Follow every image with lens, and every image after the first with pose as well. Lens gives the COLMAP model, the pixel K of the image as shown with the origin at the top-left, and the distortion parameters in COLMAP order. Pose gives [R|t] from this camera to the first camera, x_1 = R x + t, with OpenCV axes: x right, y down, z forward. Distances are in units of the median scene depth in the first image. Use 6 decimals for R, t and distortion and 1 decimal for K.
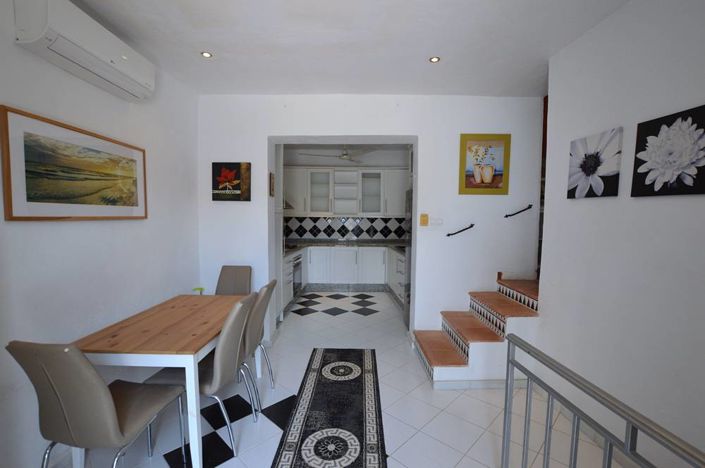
lens RADIAL K [[320.3, 0, 351.8], [0, 320.3, 233.2], [0, 0, 1]] dist [-0.018971, -0.000259]
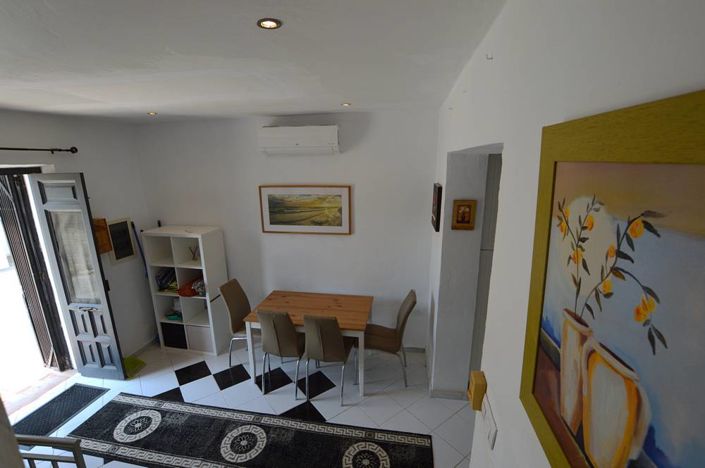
lens RADIAL K [[320.3, 0, 352.5], [0, 320.3, 240.7], [0, 0, 1]] dist [-0.018971, -0.000259]
pose [[-0.140508, 0.239633, -0.960642, 0.307013], [-0.047525, 0.967517, 0.248299, -0.159076], [0.988938, 0.080543, -0.124555, 0.506398]]
